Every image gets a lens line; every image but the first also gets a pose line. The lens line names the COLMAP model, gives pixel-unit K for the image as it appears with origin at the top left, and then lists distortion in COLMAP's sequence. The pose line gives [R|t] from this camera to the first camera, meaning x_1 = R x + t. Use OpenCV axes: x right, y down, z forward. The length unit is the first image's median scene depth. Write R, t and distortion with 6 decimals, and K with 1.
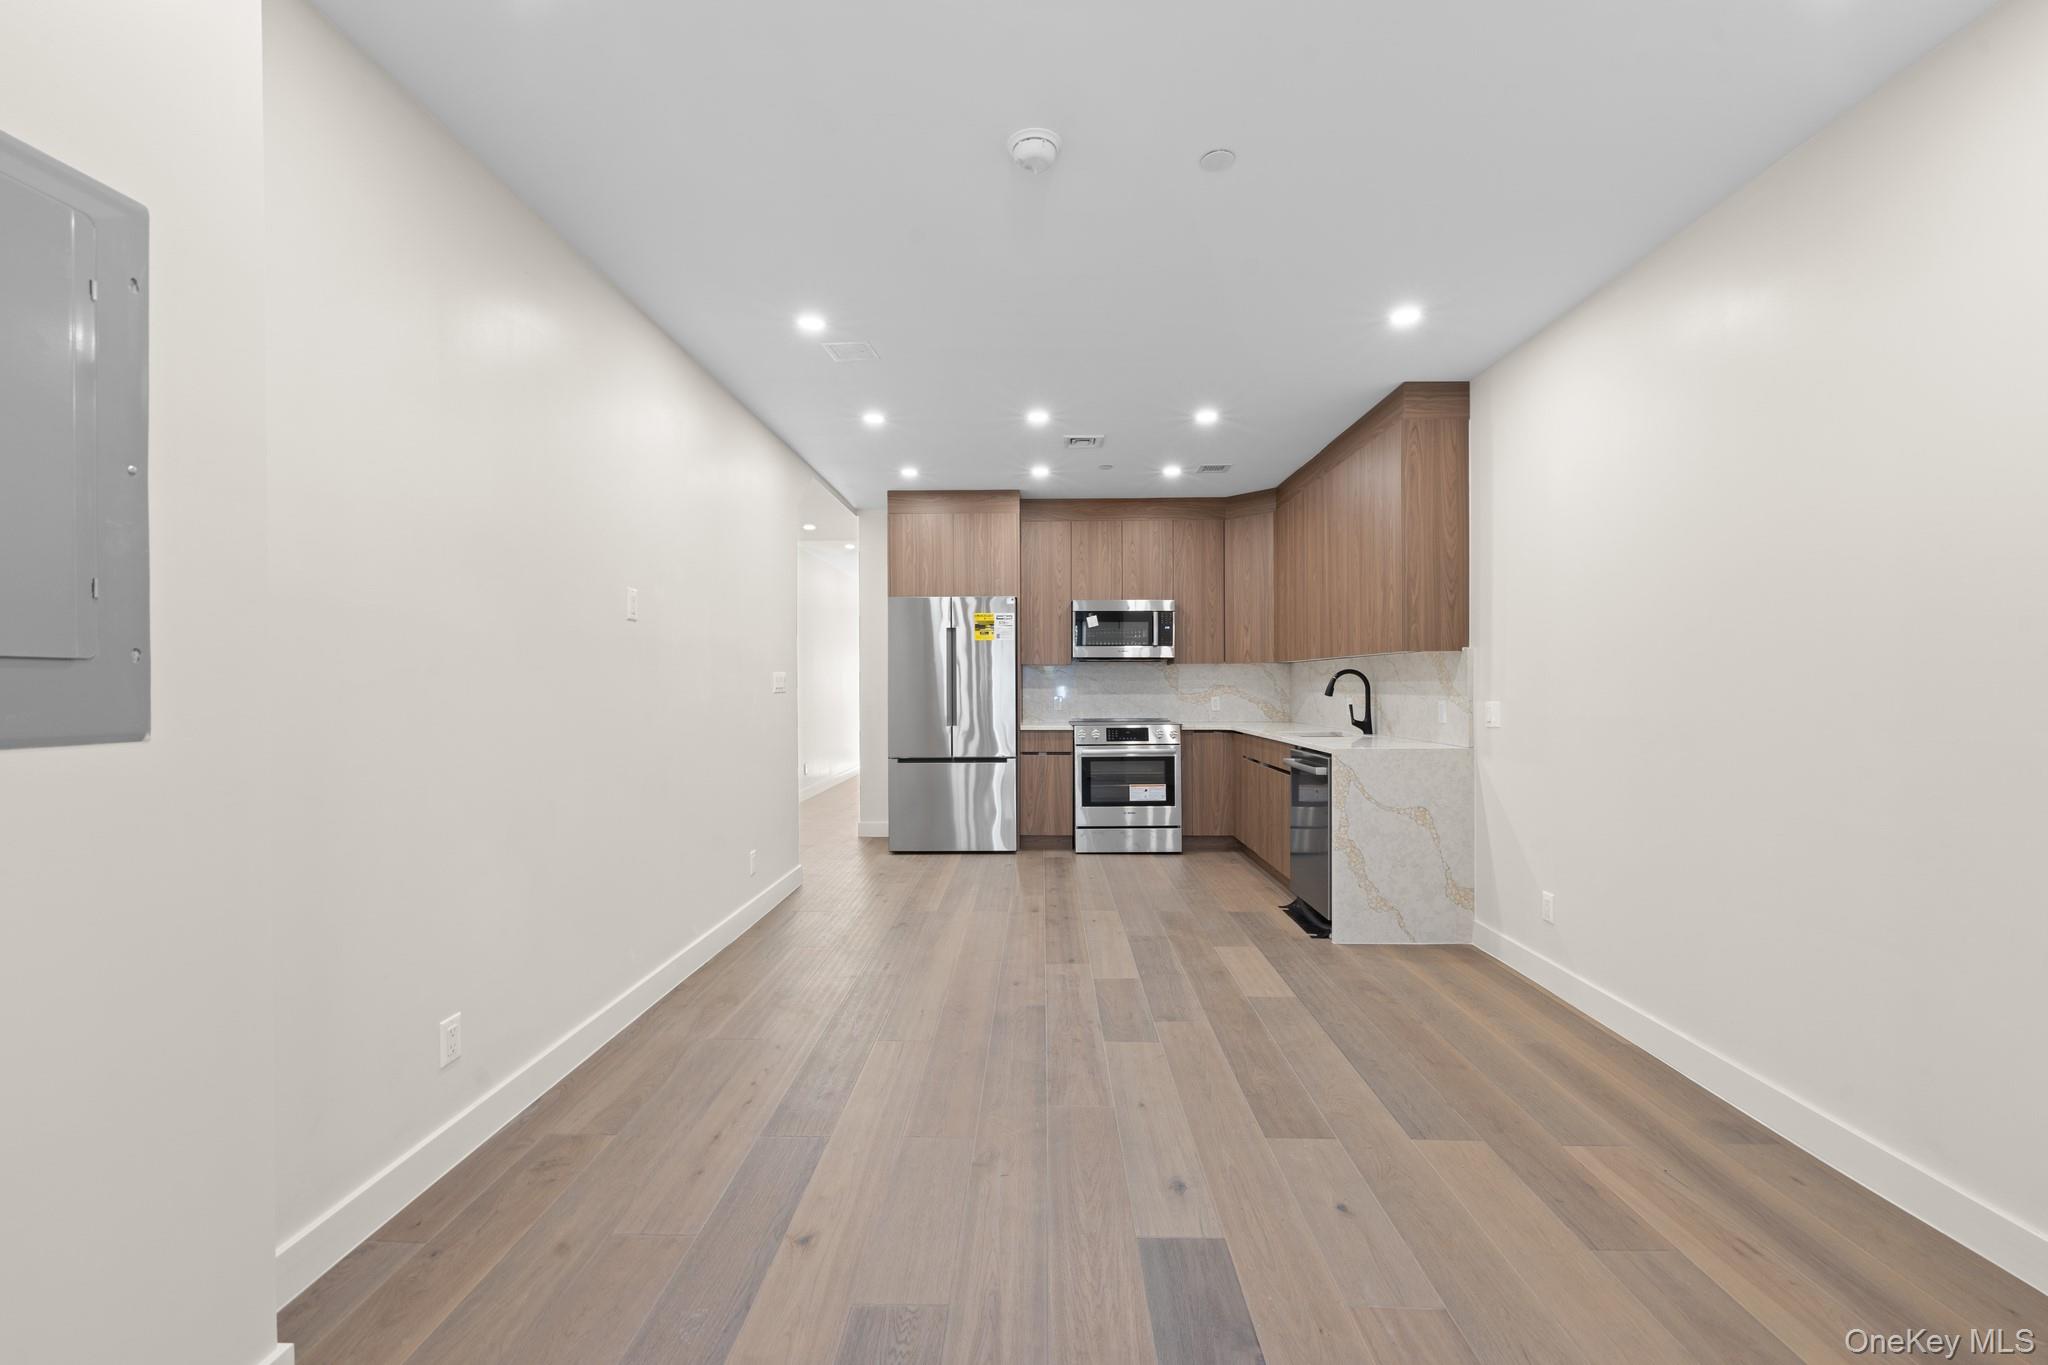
lens RADIAL K [[829.2, 0, 1021.7], [0, 829.2, 681.9], [0, 0, 1]] dist [0.002532, -0.000430]
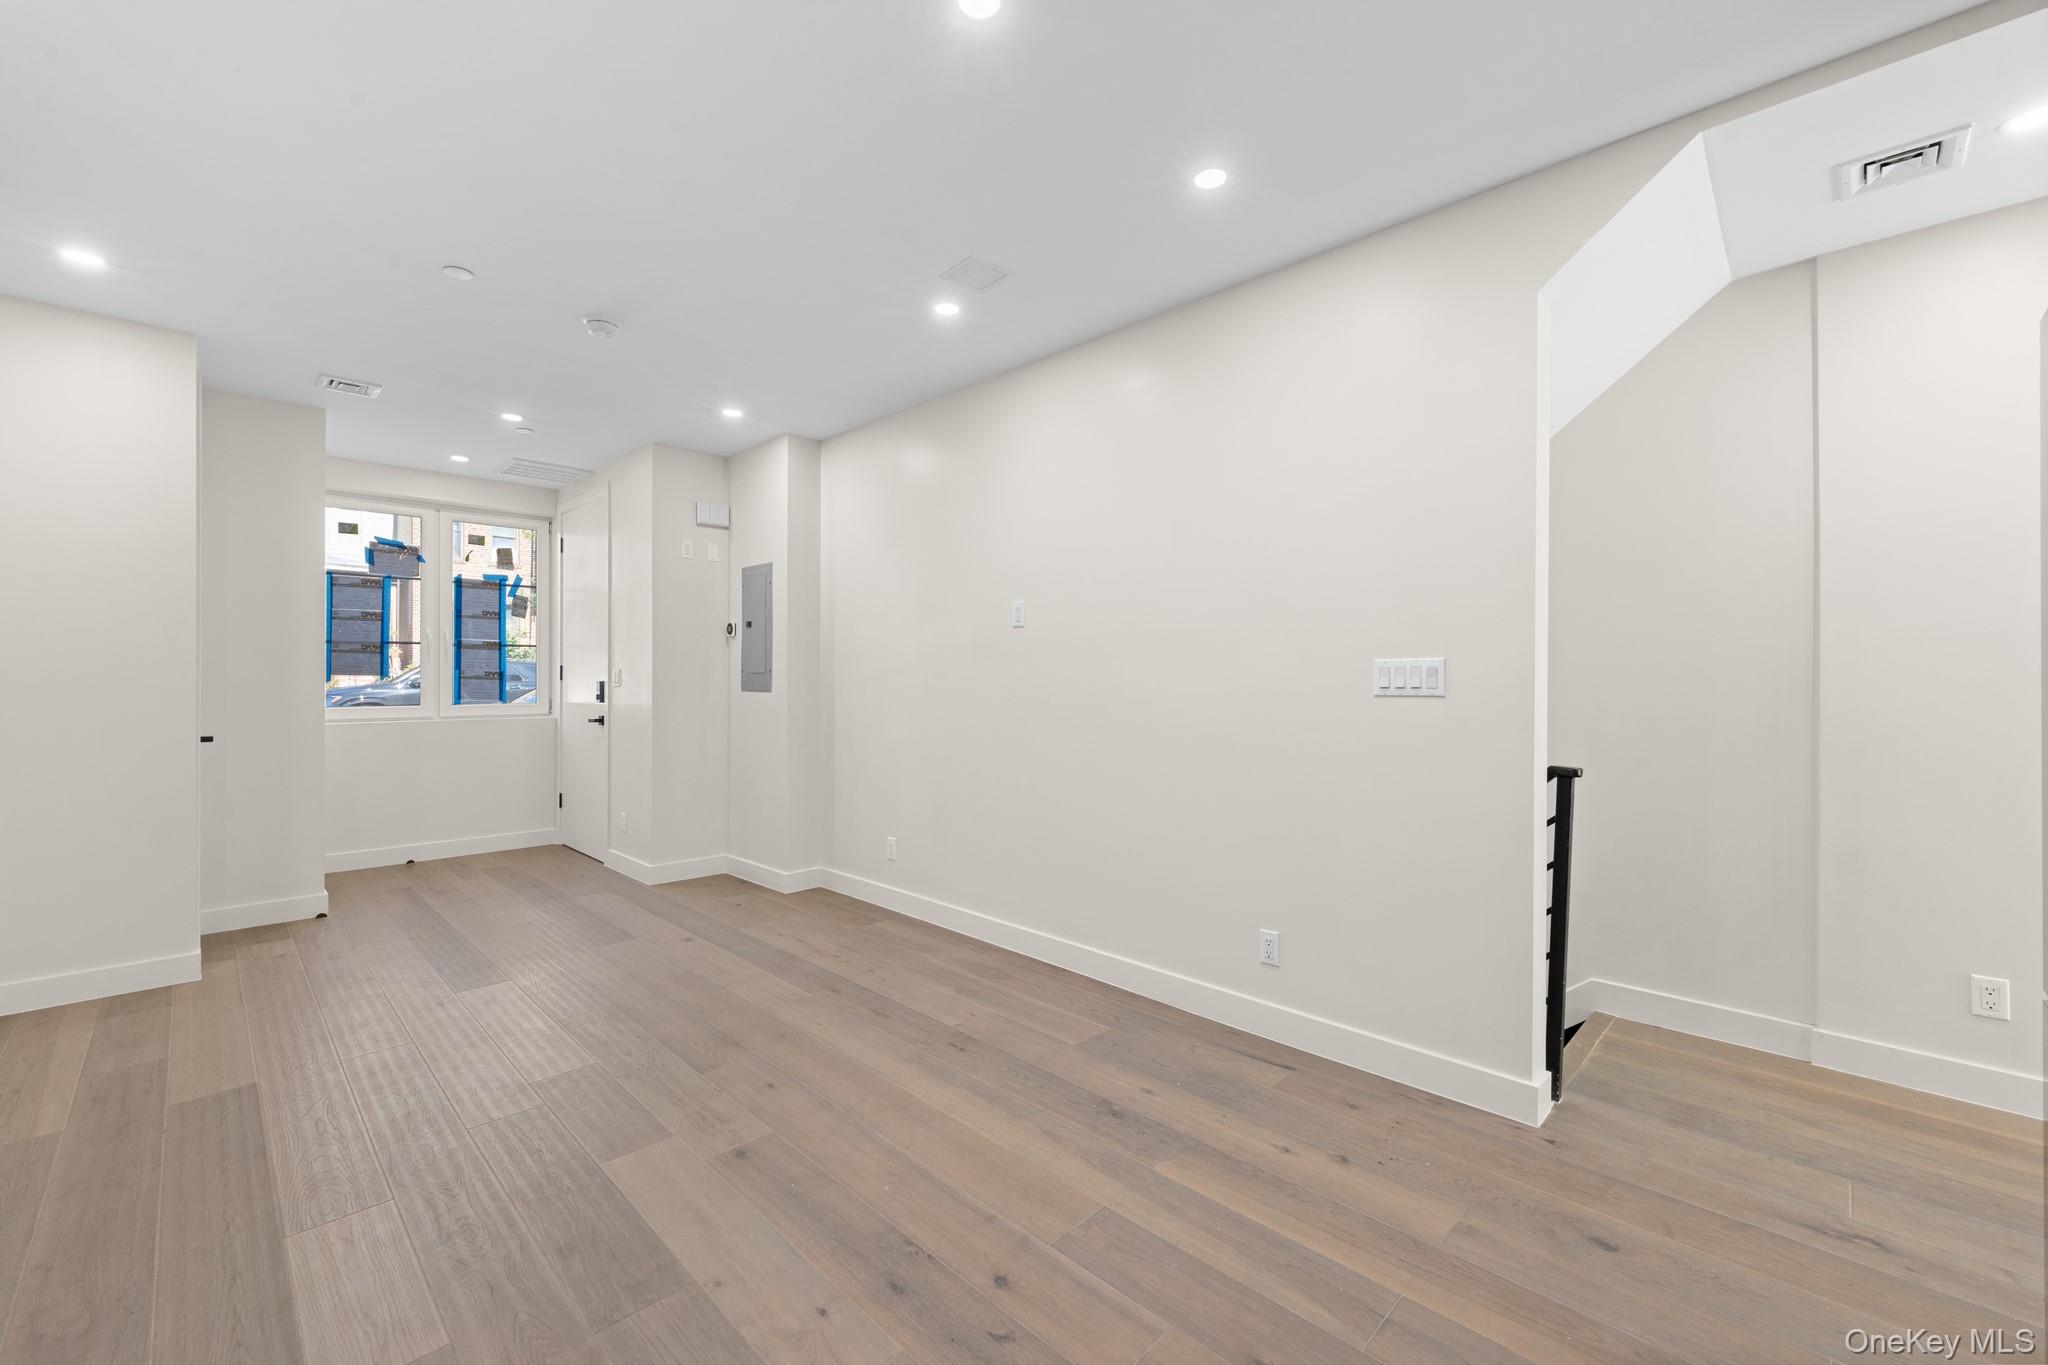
lens RADIAL K [[829.2, 0, 1021.7], [0, 829.2, 681.9], [0, 0, 1]] dist [0.002532, -0.000430]
pose [[-0.687789, 0.006760, -0.725879, 0.399155], [0.002781, 0.999974, 0.006678, -0.001622], [0.725905, 0.002574, -0.687790, 1.777192]]
